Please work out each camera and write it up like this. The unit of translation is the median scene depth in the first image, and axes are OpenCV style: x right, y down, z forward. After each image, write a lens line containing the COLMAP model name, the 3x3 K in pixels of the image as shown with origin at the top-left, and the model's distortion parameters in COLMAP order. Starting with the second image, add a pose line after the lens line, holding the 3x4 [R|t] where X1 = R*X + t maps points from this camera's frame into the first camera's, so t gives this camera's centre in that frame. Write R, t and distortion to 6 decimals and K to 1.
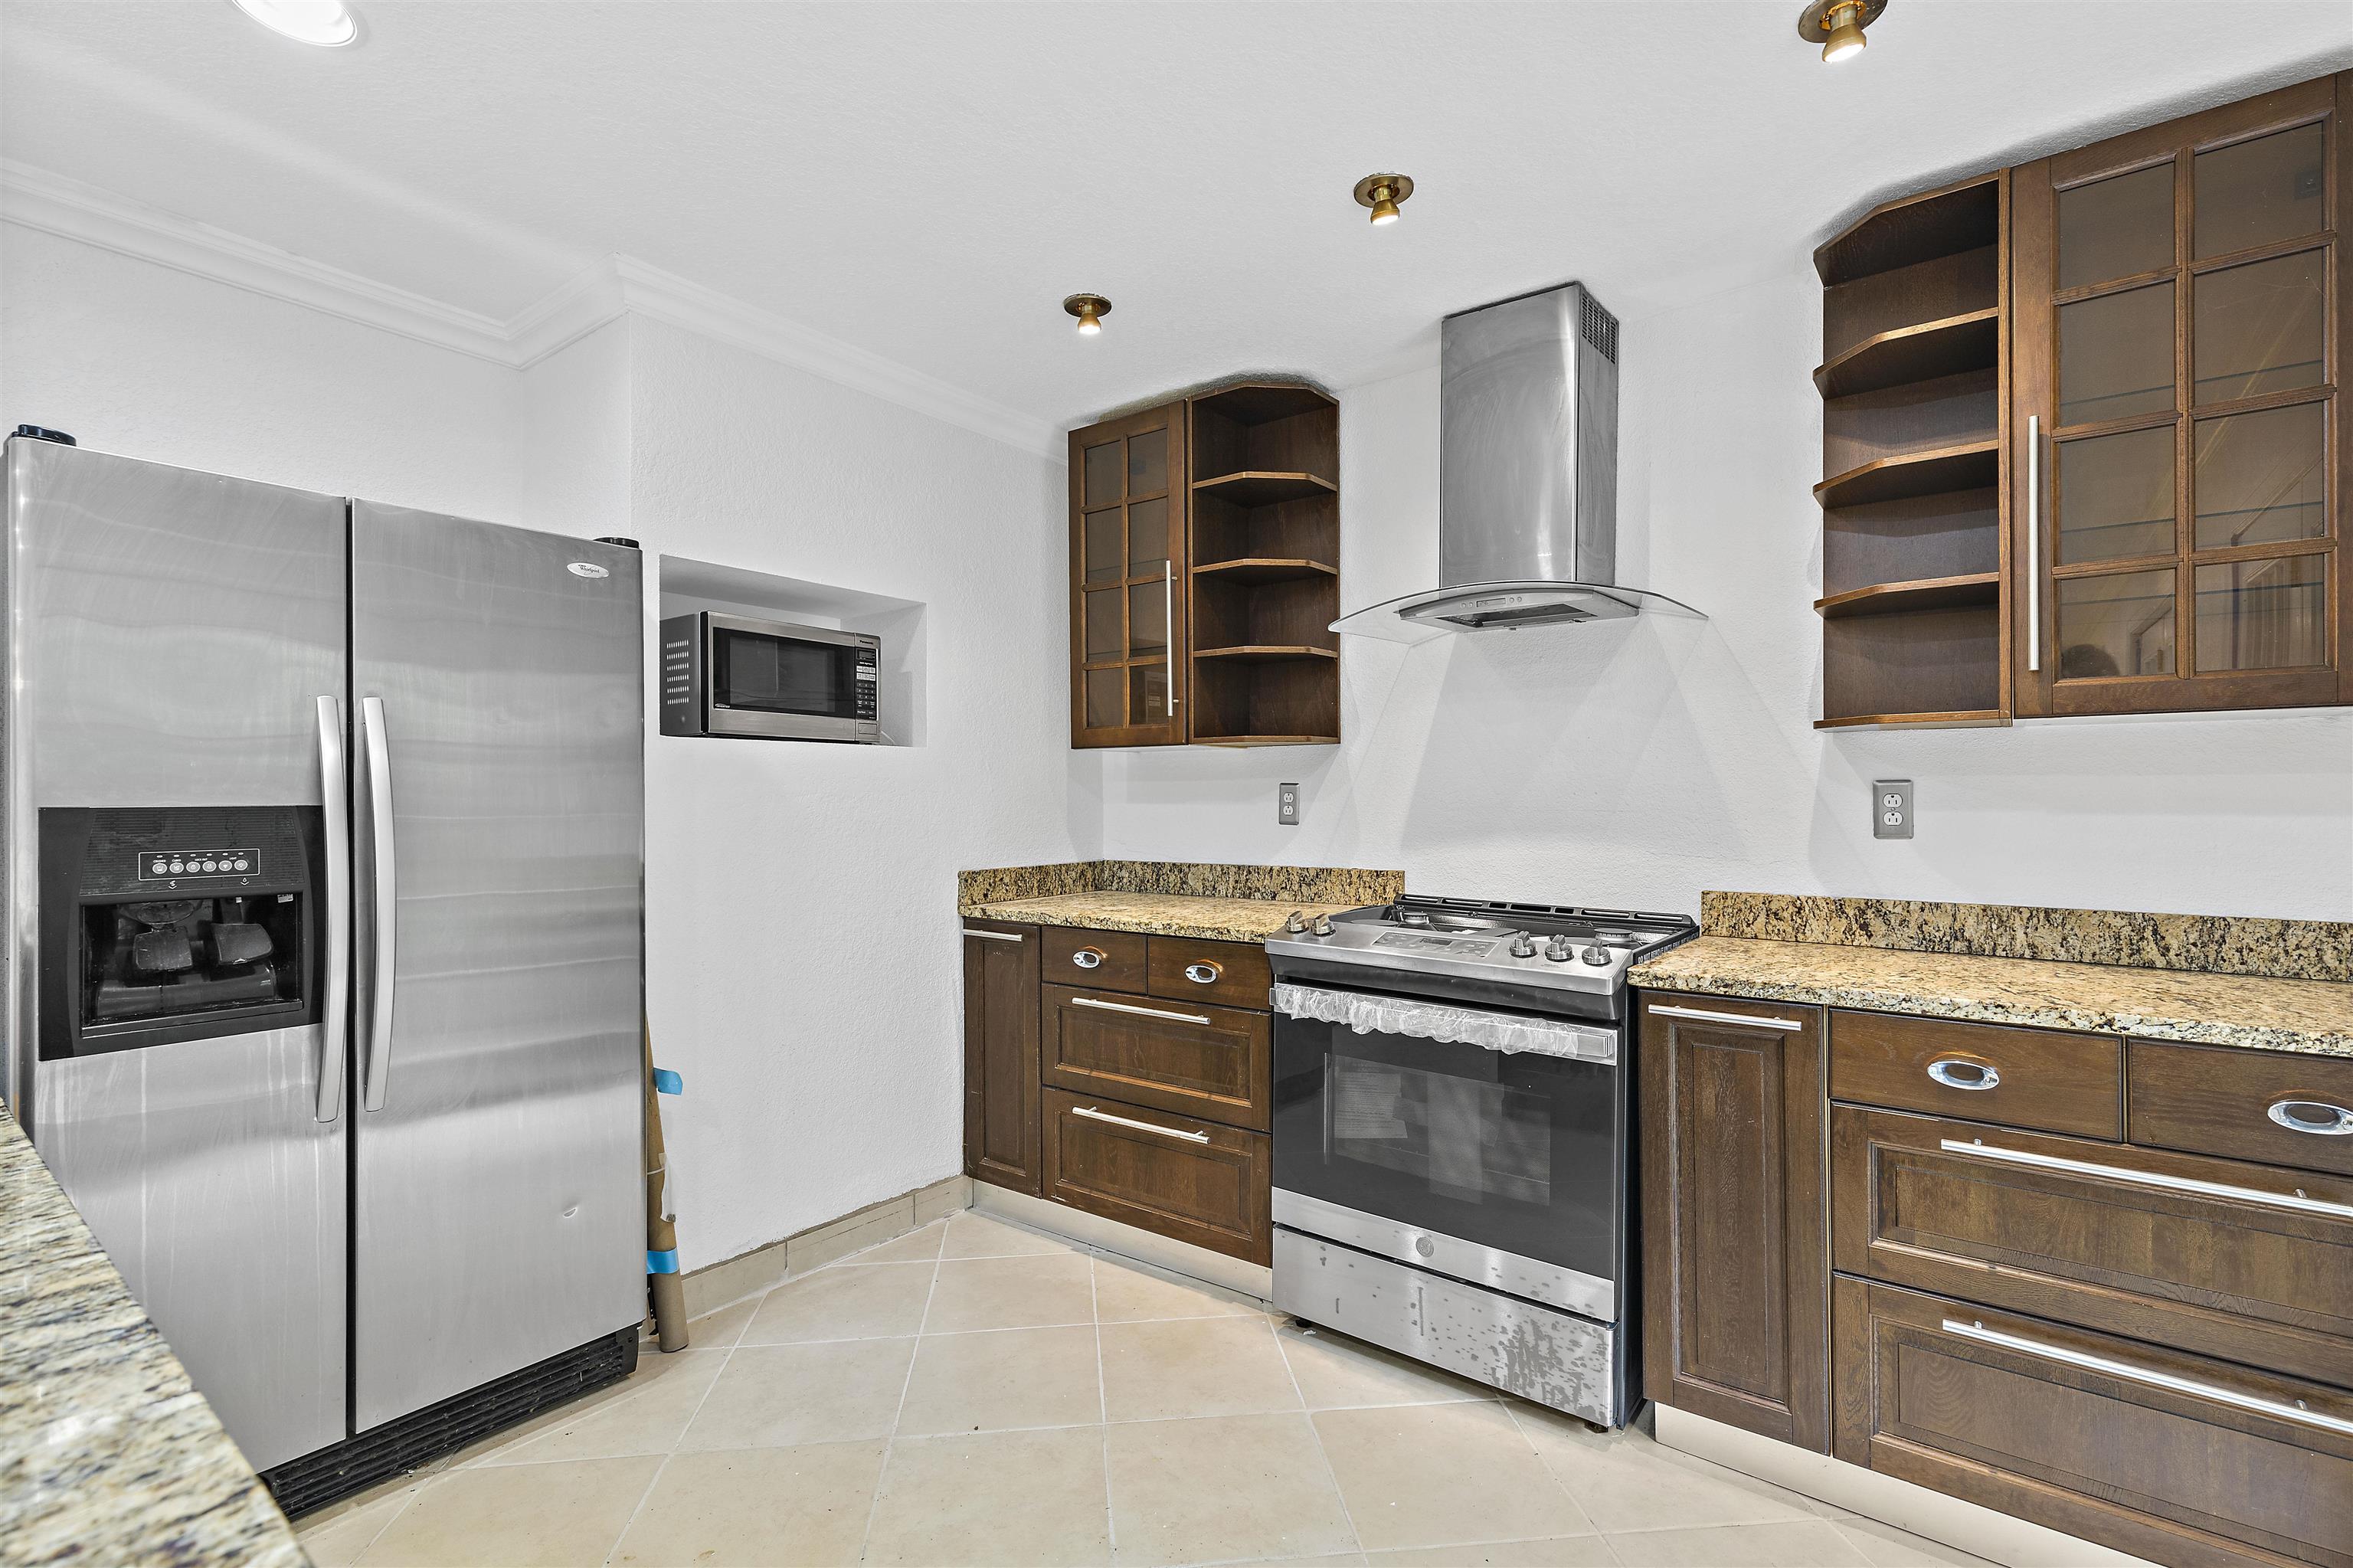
lens RADIAL K [[1058.9, 0, 1175.5], [0, 1058.9, 793.9], [0, 0, 1]] dist [-0.001362, -0.000031]
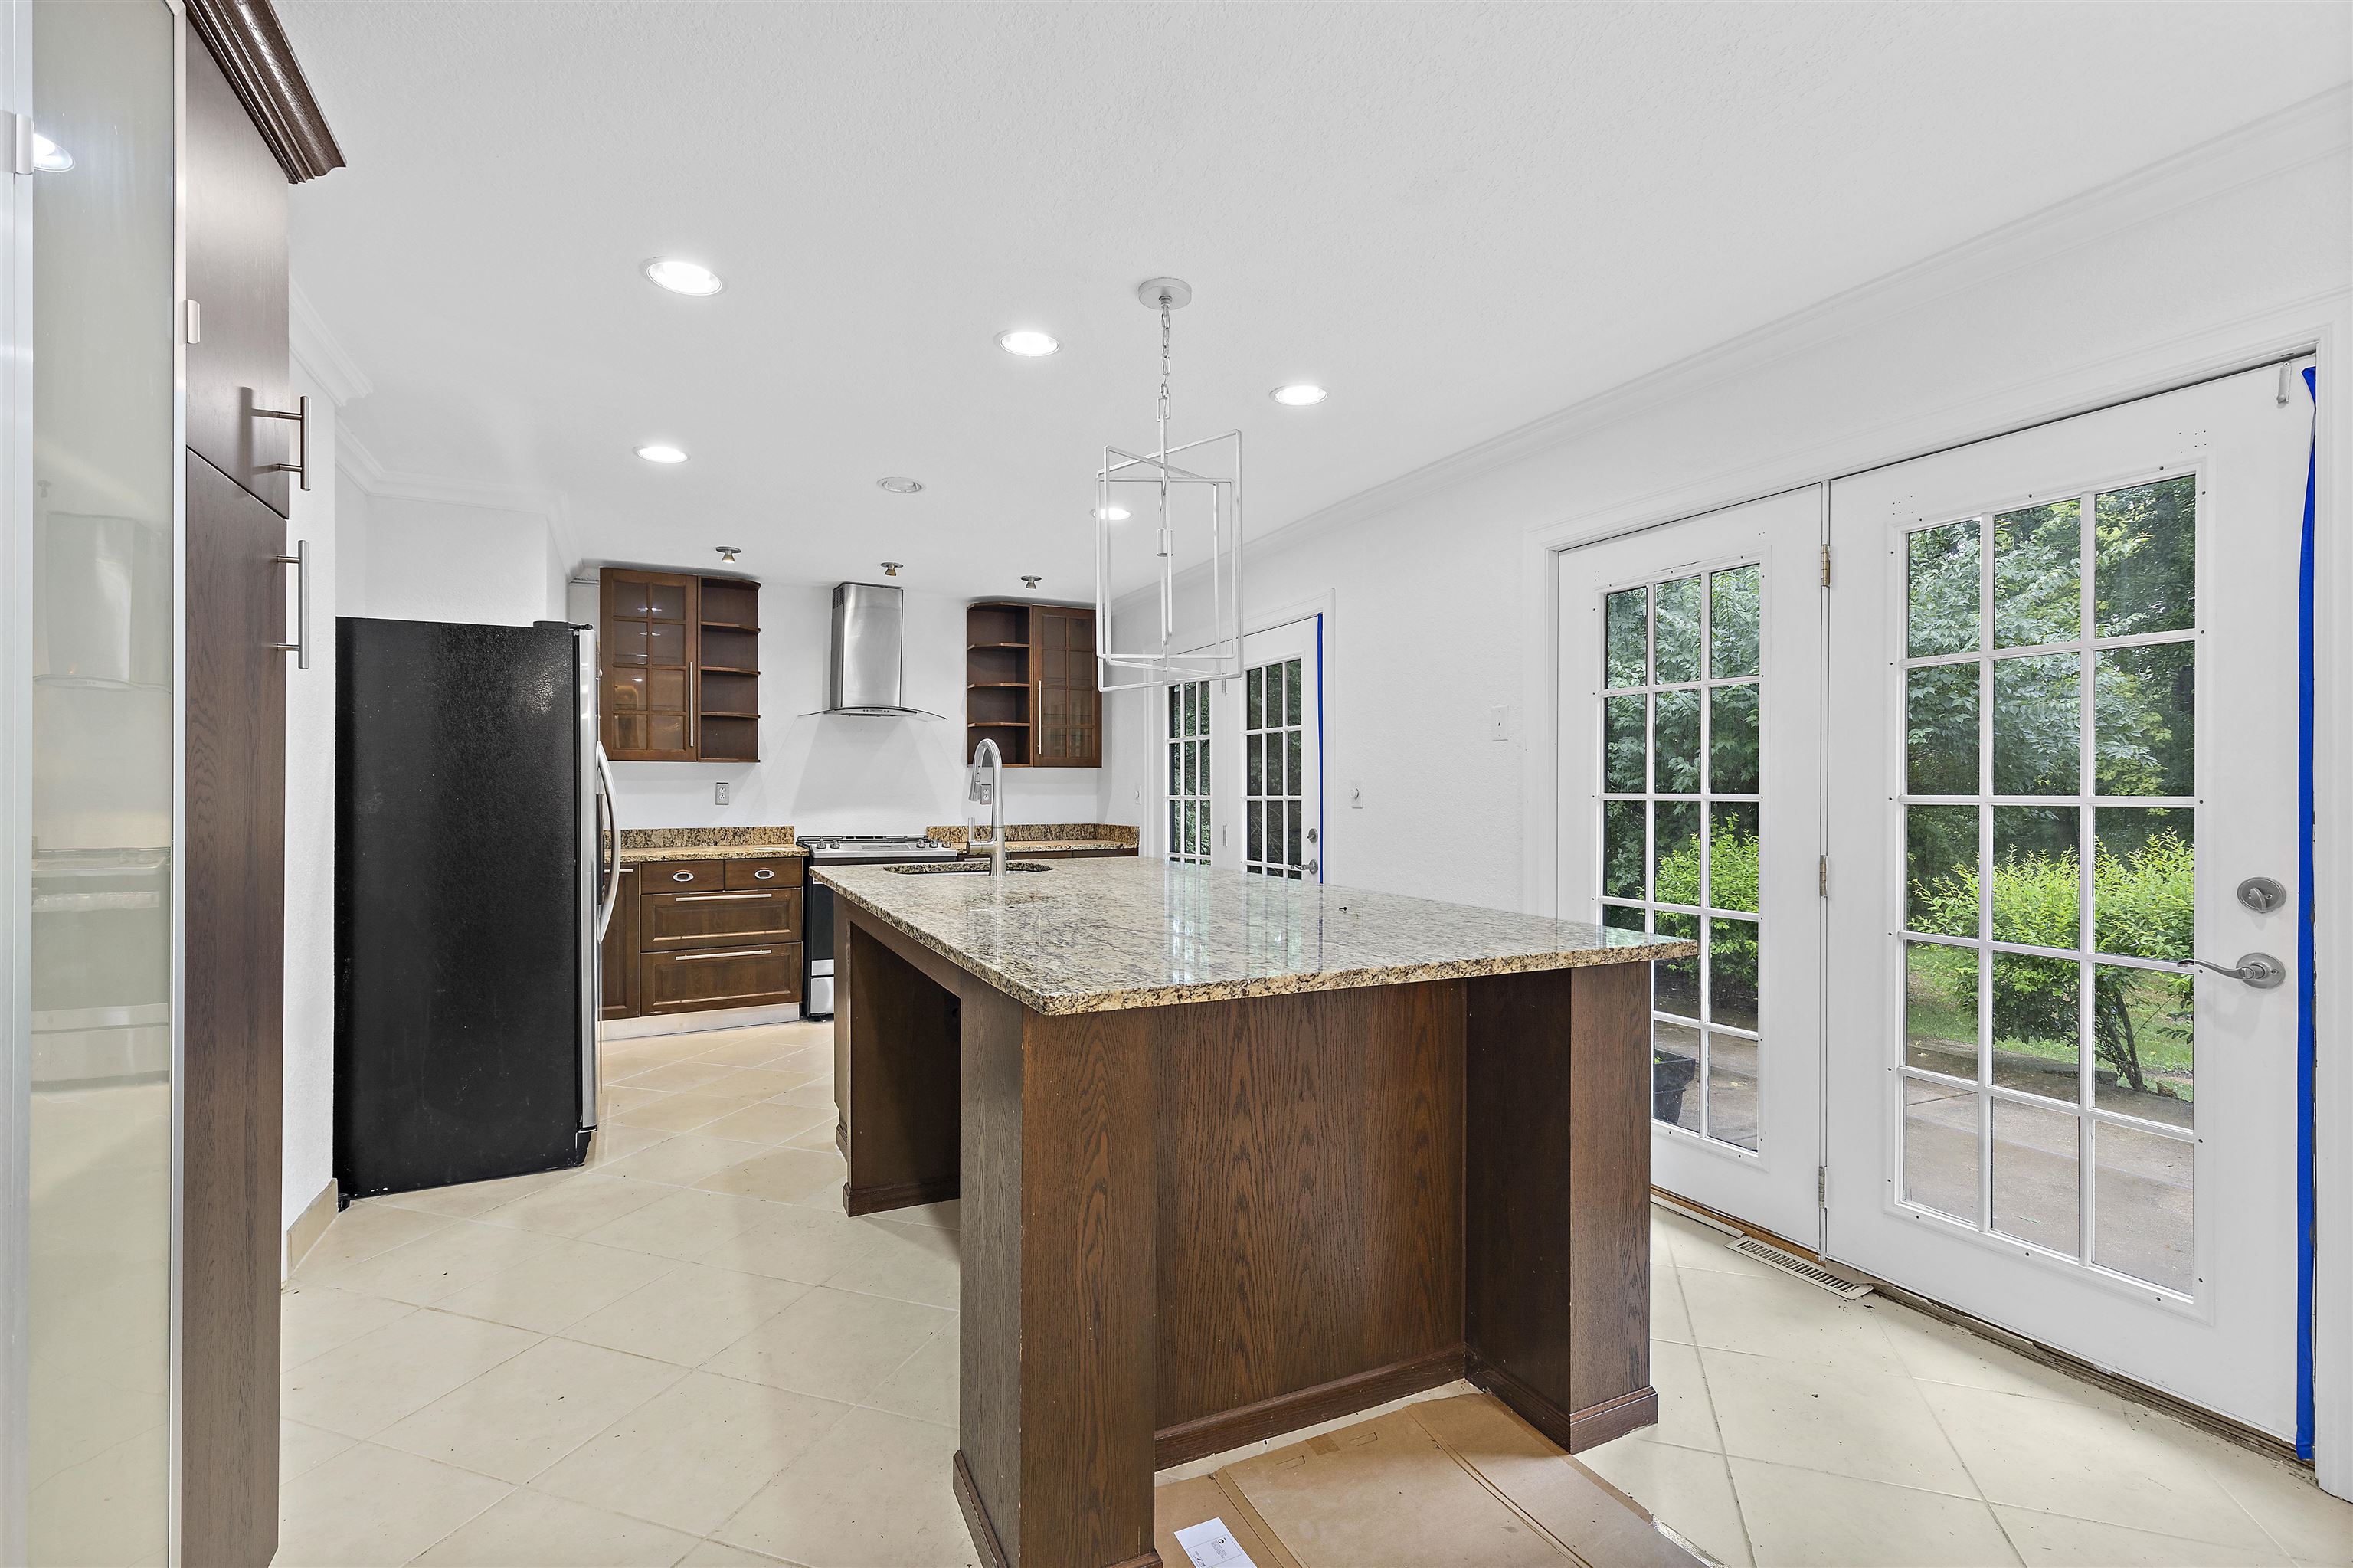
lens RADIAL K [[1058.9, 0, 1175.5], [0, 1058.9, 793.9], [0, 0, 1]] dist [-0.001362, -0.000031]
pose [[0.433194, -0.002628, 0.901297, -1.388740], [-0.002799, 0.999987, 0.004261, -0.001205], [-0.901297, -0.004369, 0.433181, -0.598300]]
